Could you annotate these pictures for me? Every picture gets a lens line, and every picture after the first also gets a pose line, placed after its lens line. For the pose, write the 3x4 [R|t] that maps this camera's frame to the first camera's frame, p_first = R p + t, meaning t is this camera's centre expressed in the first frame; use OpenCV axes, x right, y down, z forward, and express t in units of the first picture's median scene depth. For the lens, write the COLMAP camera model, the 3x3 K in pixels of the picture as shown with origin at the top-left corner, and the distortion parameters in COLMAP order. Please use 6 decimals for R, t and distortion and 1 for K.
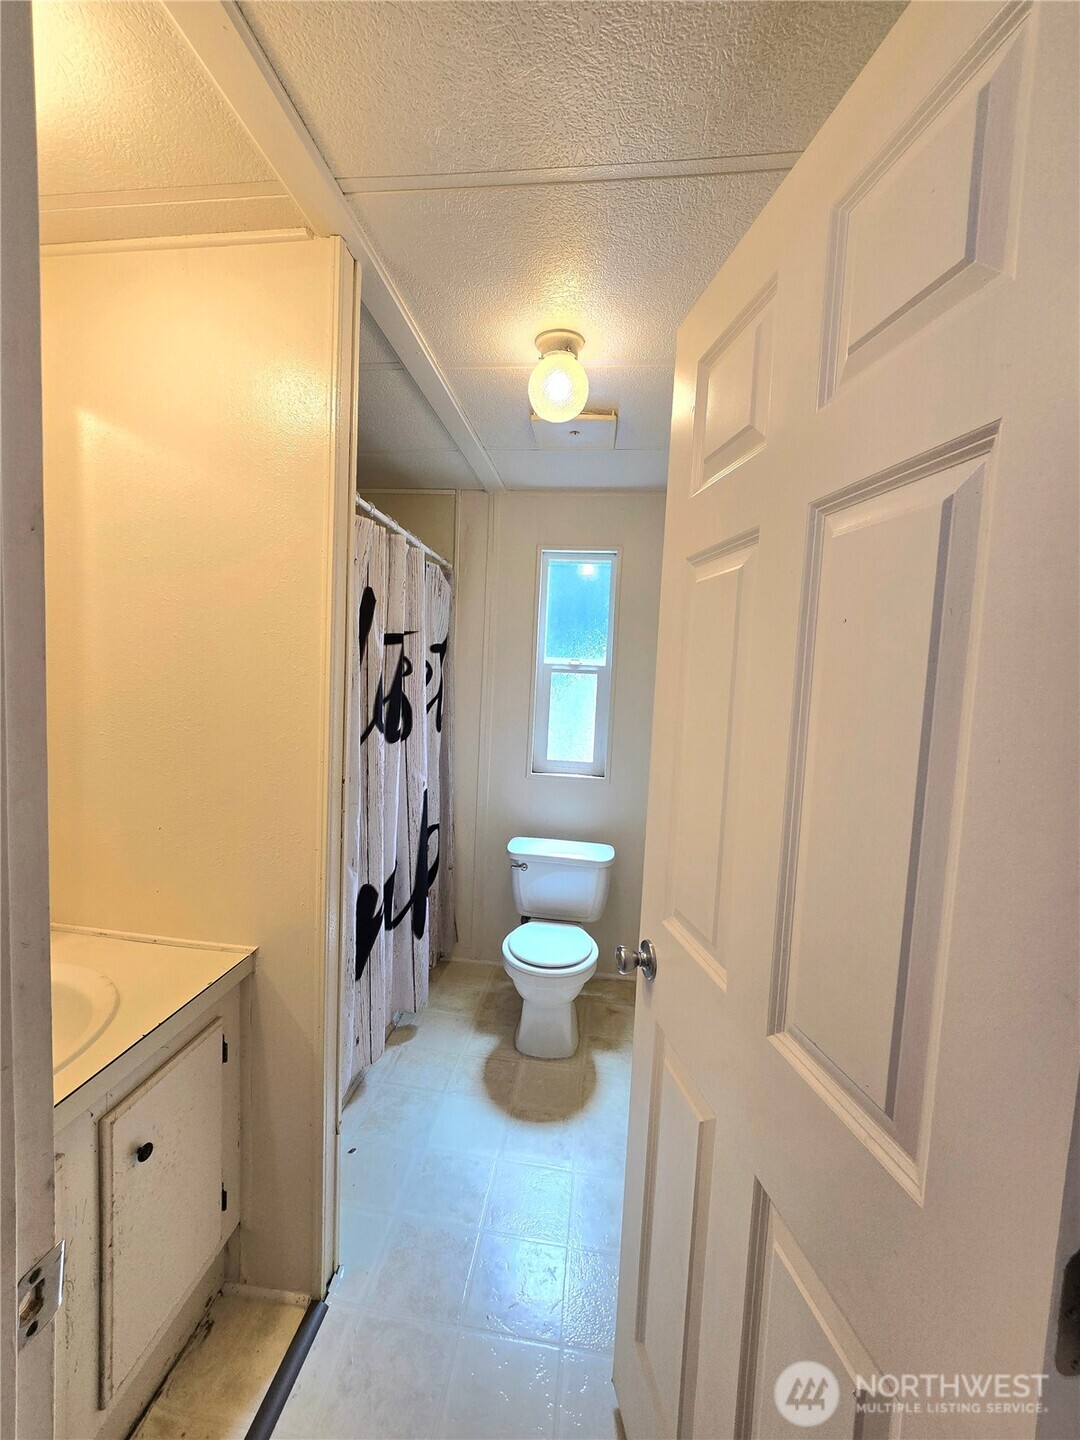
lens RADIAL K [[593.6, 0, 535.0], [0, 593.6, 720.1], [0, 0, 1]] dist [-0.007174, 0.000505]
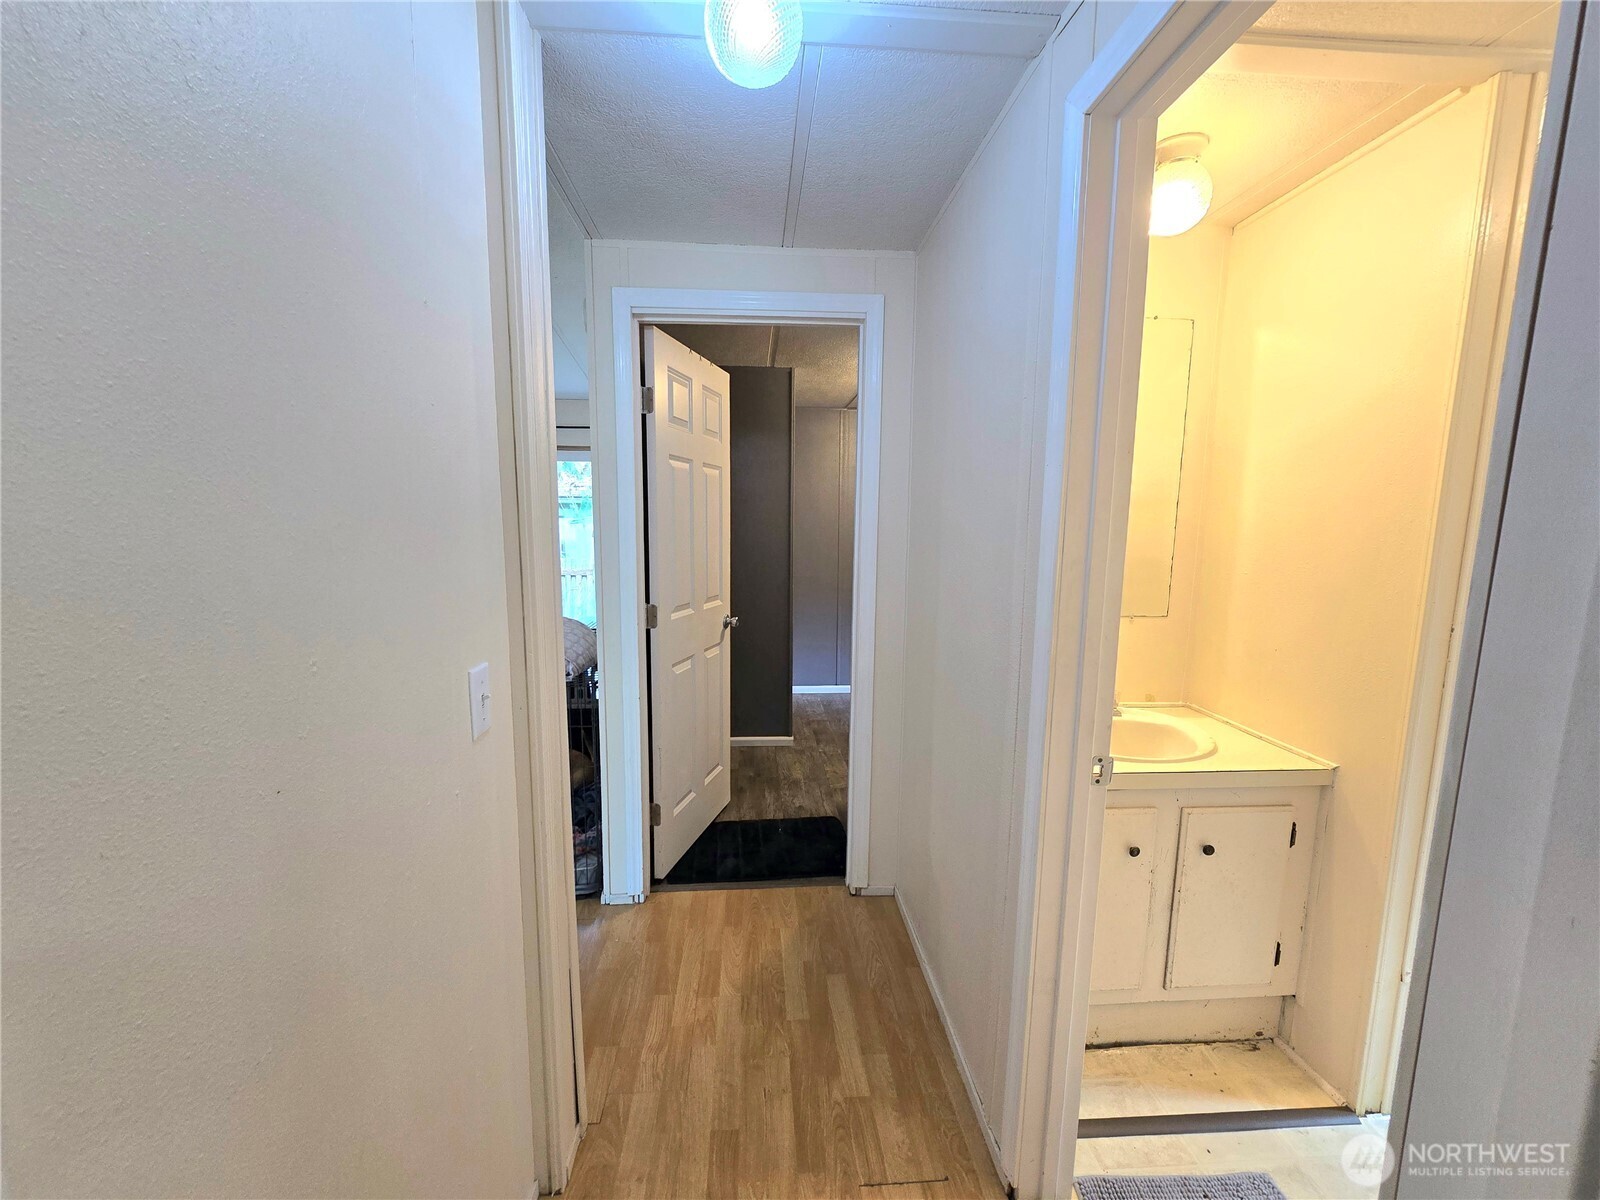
lens RADIAL K [[659.6, 0, 793.6], [0, 659.6, 609.3], [0, 0, 1]] dist [-0.007174, 0.000505]
pose [[0.193590, 0.081072, -0.977727, 0.542368], [-0.077320, 0.994741, 0.067174, 0.084384], [0.978031, 0.062594, 0.198840, -0.293910]]
